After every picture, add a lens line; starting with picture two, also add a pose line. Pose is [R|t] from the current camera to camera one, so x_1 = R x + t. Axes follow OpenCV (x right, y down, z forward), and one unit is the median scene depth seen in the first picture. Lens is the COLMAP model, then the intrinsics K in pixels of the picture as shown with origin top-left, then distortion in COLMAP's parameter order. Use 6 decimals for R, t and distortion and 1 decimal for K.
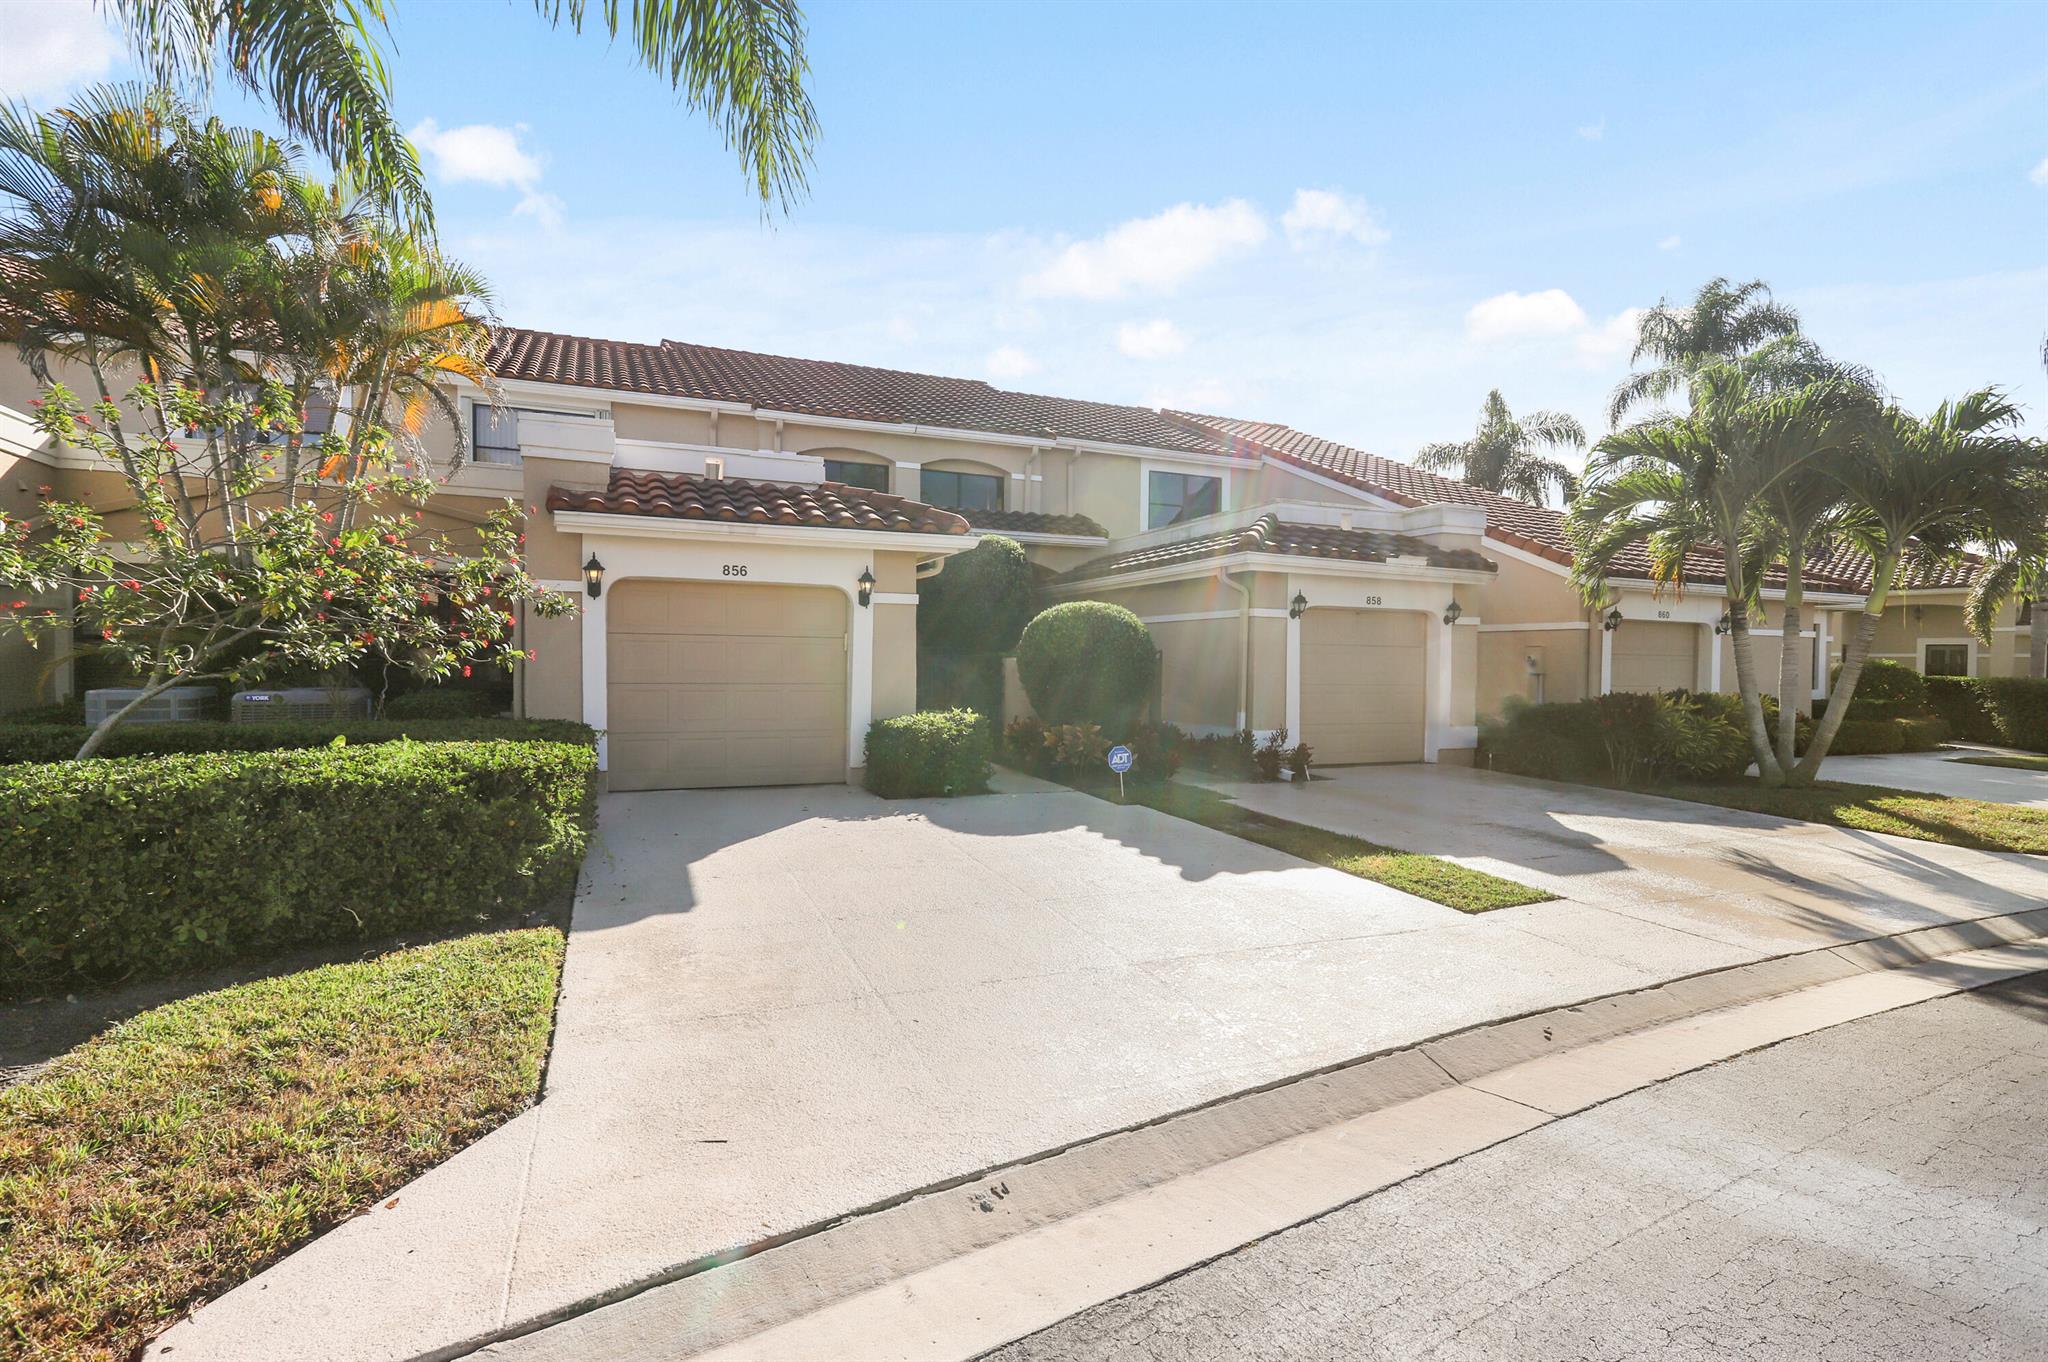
lens RADIAL K [[980.6, 0, 1024.0], [0, 980.6, 681.0], [0, 0, 1]] dist [-0.001289, 0.000256]
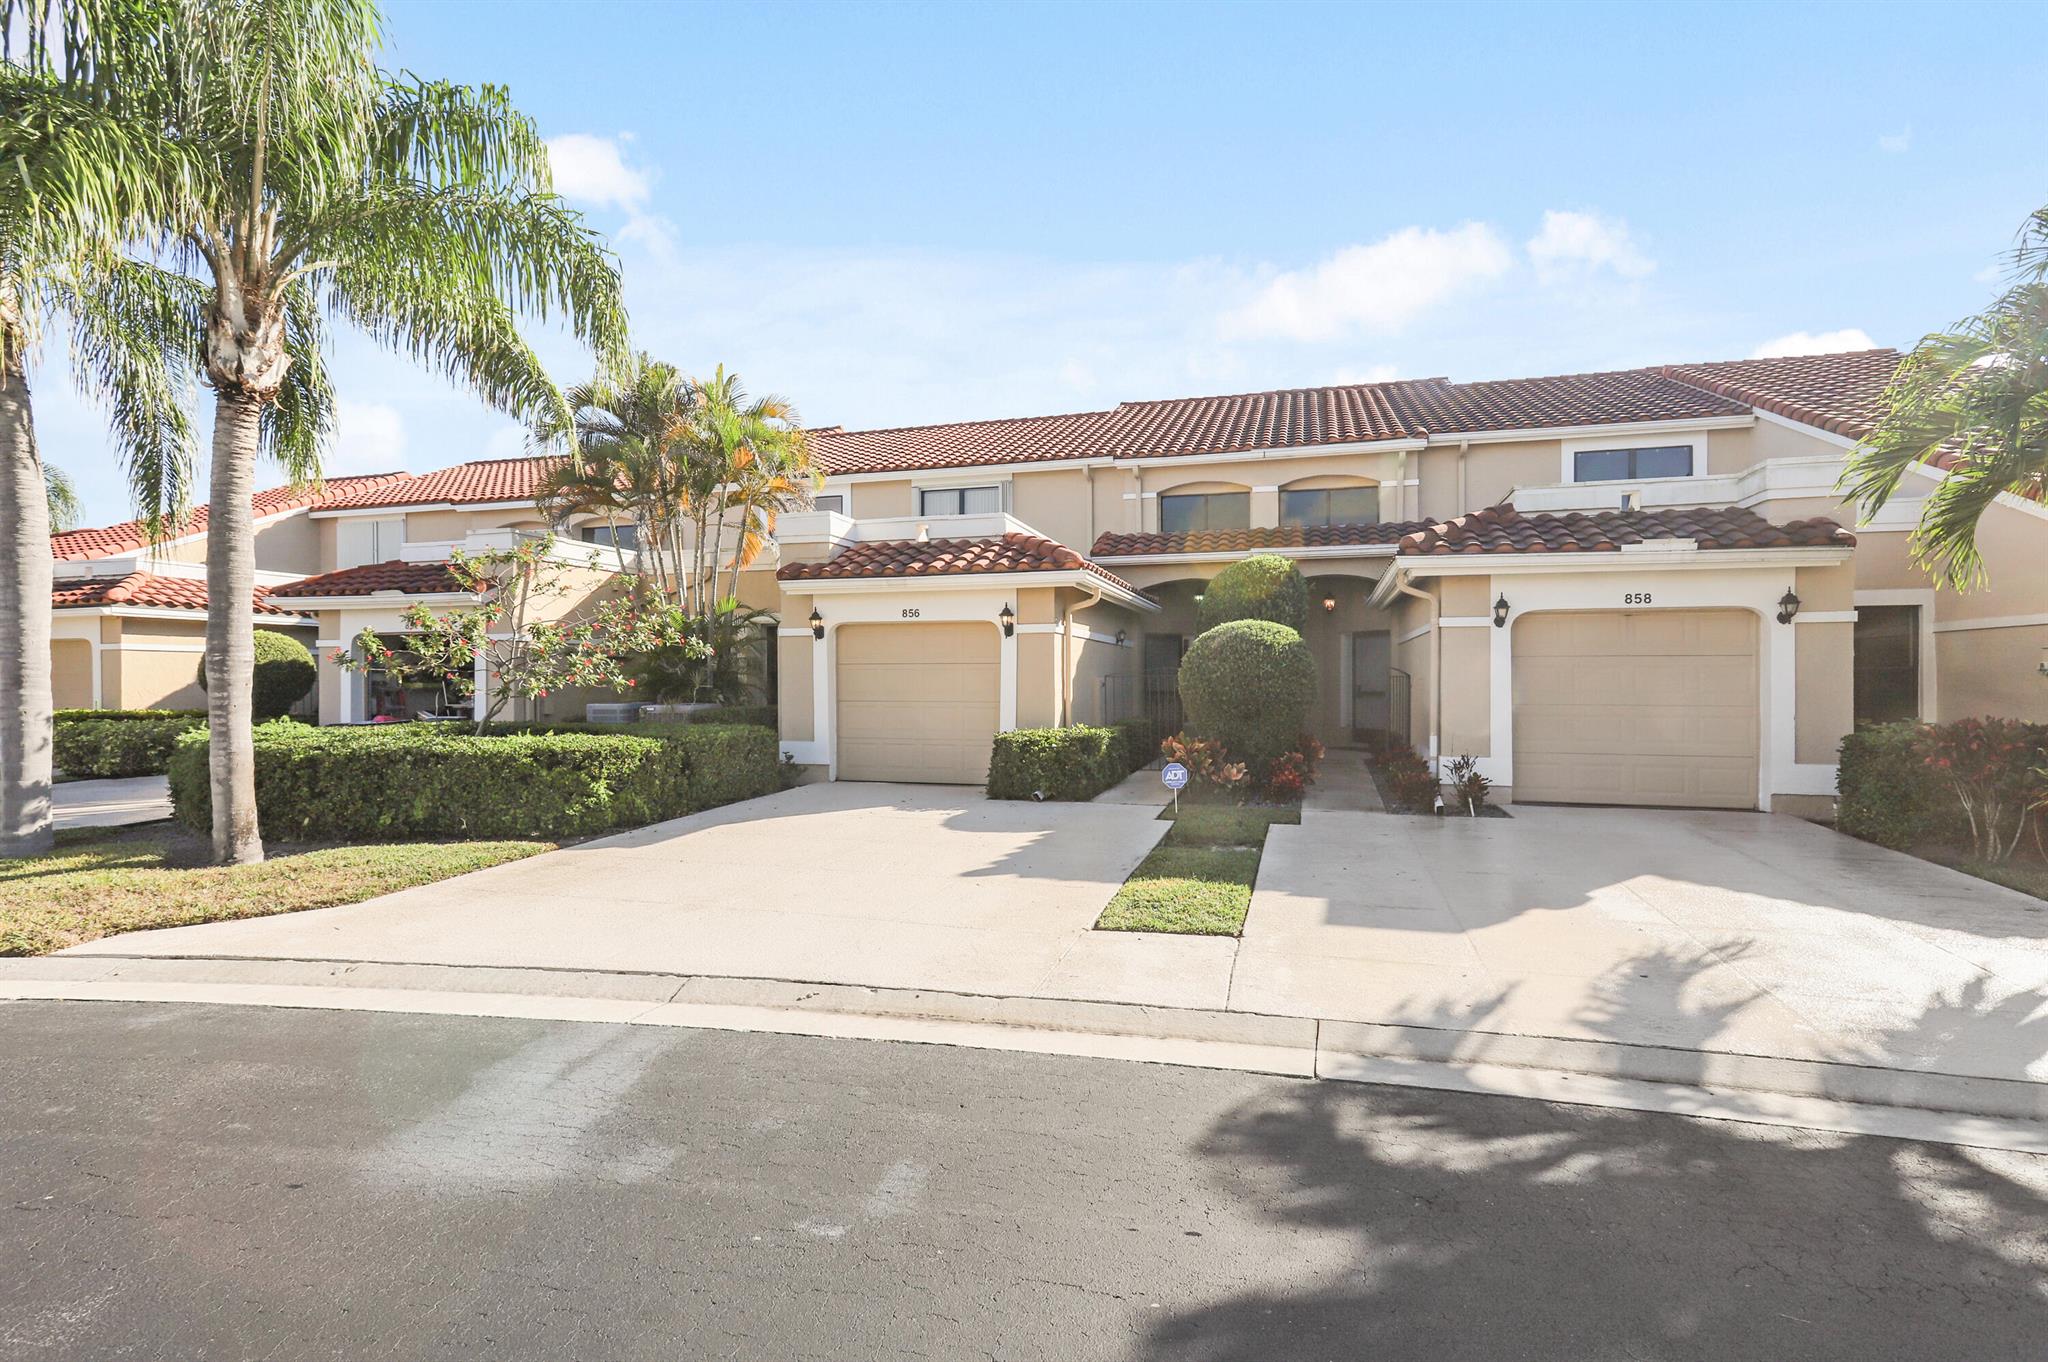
lens RADIAL K [[980.6, 0, 1024.0], [0, 980.6, 681.0], [0, 0, 1]] dist [-0.001289, 0.000256]
pose [[0.775517, -0.010909, -0.631233, 0.623068], [-0.002195, 0.999798, -0.019974, 0.001215], [0.631323, 0.016875, 0.775336, 0.102110]]
